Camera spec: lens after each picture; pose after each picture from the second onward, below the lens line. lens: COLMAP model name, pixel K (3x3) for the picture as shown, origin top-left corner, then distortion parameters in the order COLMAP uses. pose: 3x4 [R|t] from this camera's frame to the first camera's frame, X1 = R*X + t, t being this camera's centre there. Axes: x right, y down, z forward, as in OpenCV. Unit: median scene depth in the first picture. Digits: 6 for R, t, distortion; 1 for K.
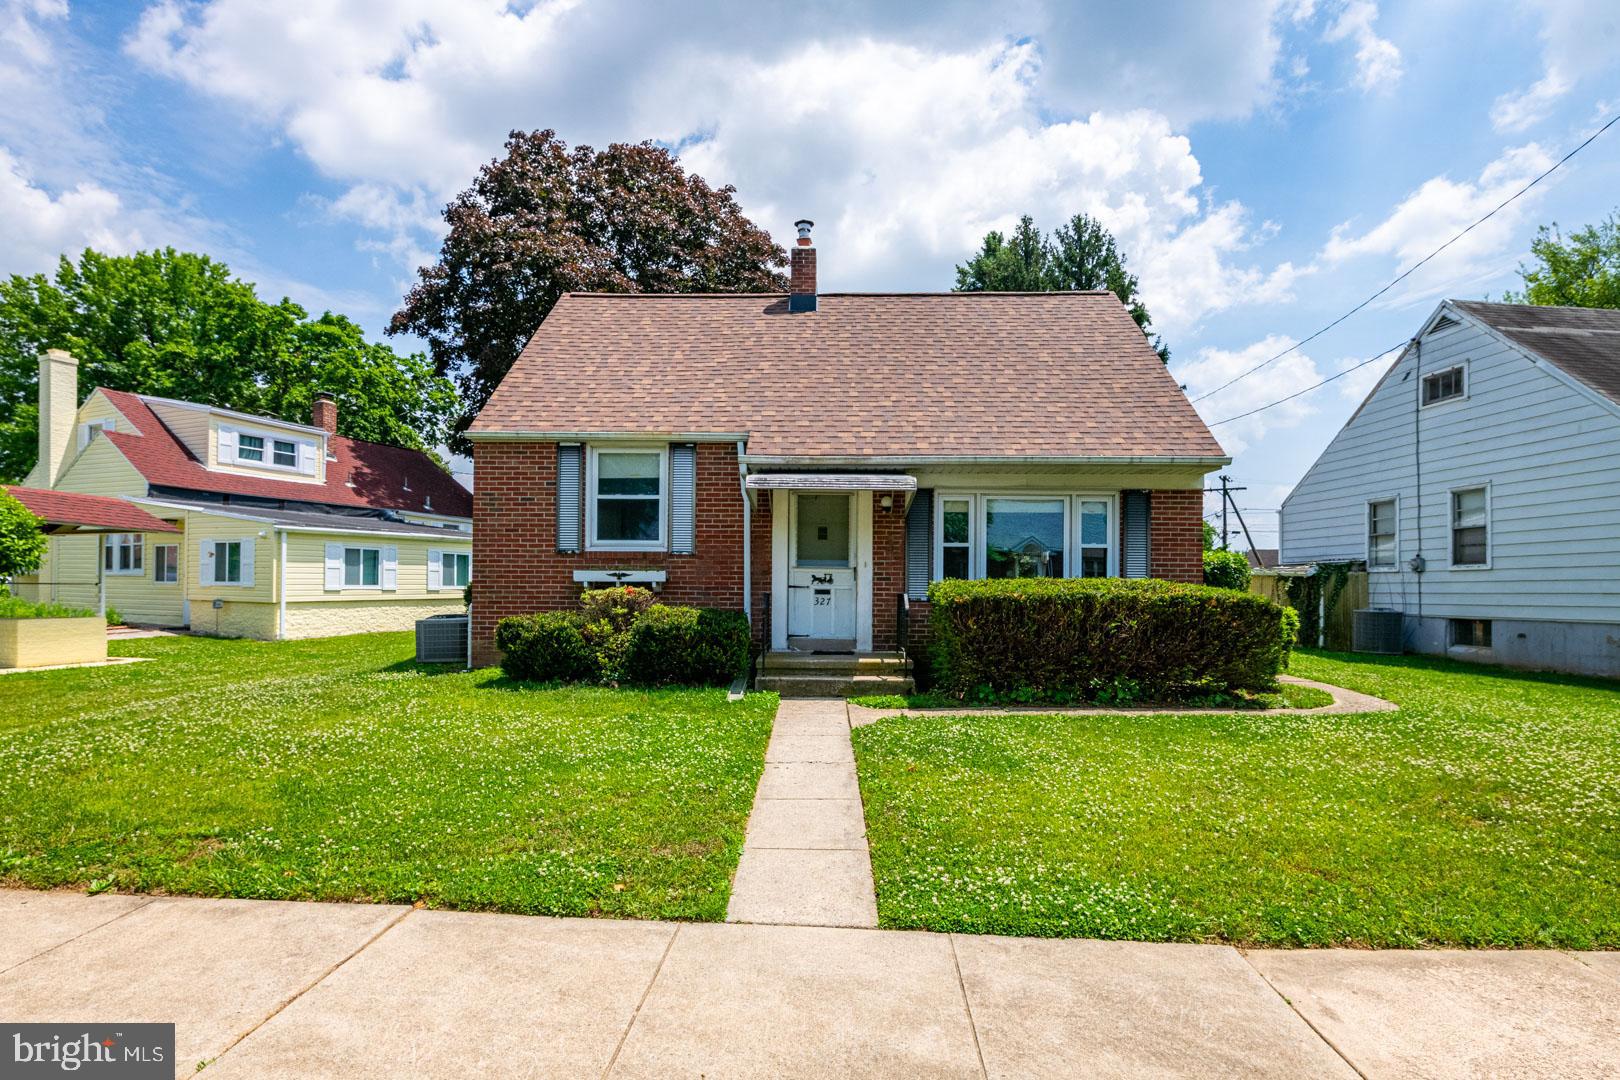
lens RADIAL K [[786.8, 0, 811.1], [0, 786.8, 593.1], [0, 0, 1]] dist [-0.001275, -0.006198]
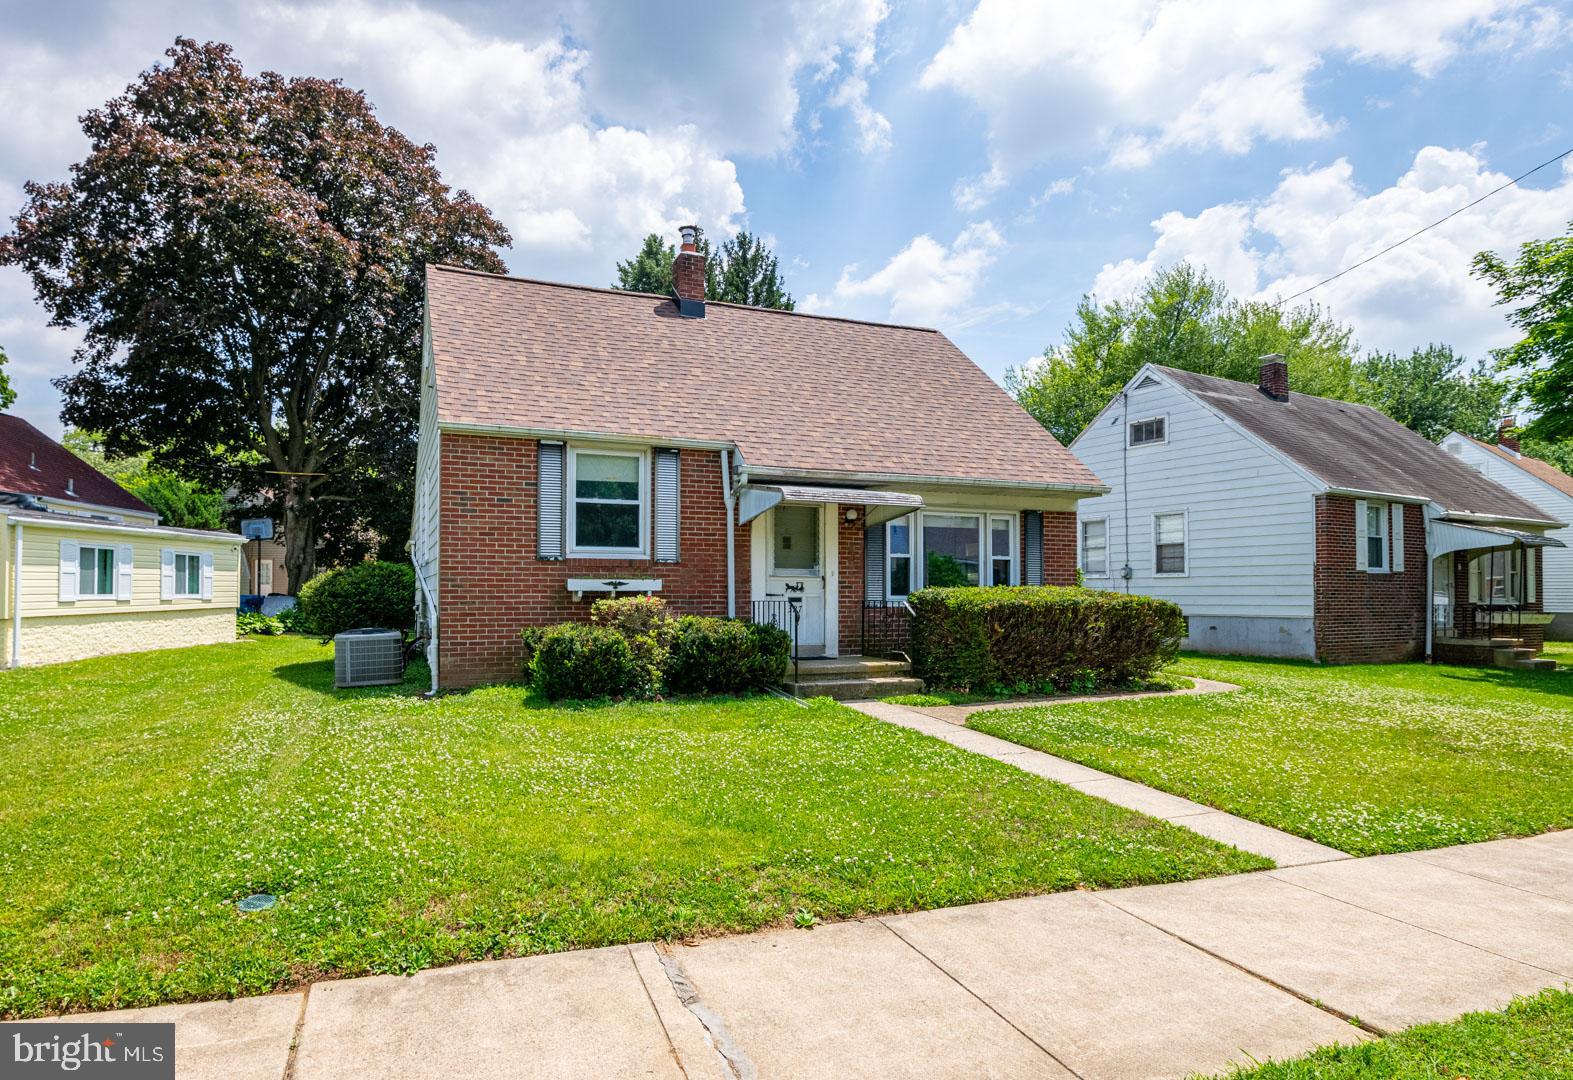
lens RADIAL K [[830.4, 0, 686.0], [0, 830.4, 585.9], [0, 0, 1]] dist [-0.000821, -0.005437]
pose [[0.932315, -0.002842, 0.361637, -0.473769], [0.006949, 0.999925, -0.010055, -0.009068], [-0.361581, 0.011888, 0.932265, 0.030935]]
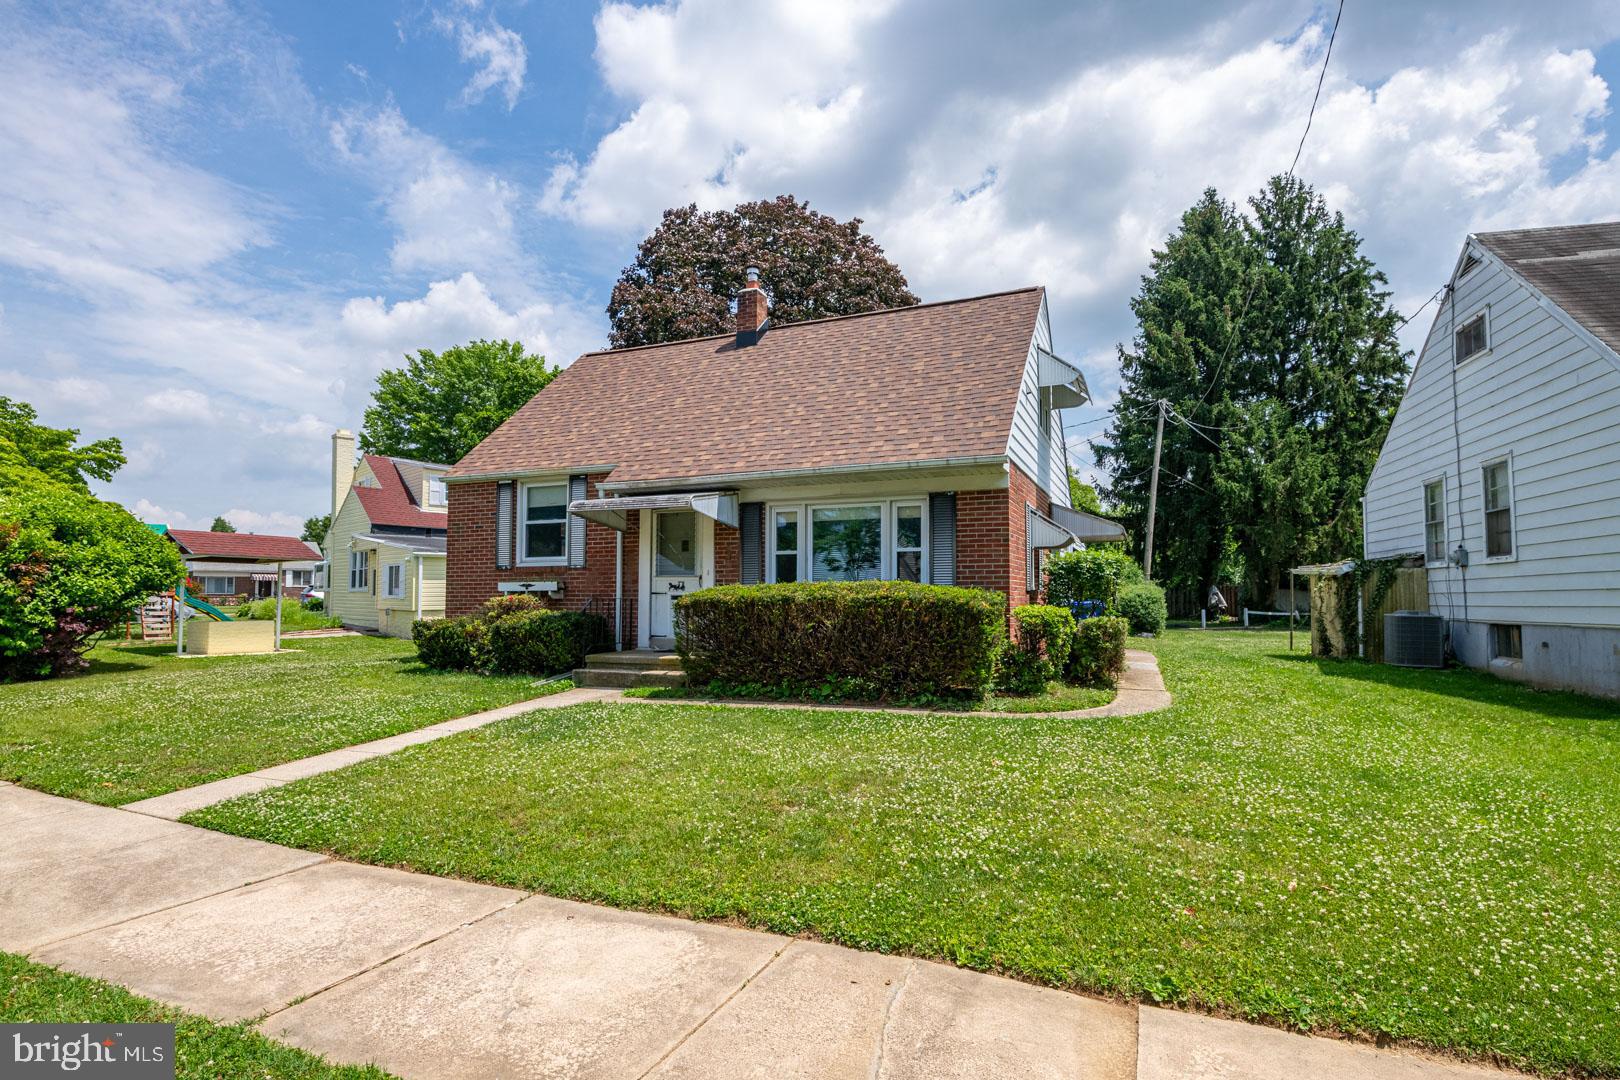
lens RADIAL K [[786.8, 0, 833.7], [0, 786.8, 572.1], [0, 0, 1]] dist [-0.001275, -0.006198]
pose [[0.936998, -0.021556, -0.348670, 0.571644], [0.007507, 0.999106, -0.041596, 0.009857], [0.349255, 0.036357, 0.936322, 0.012491]]
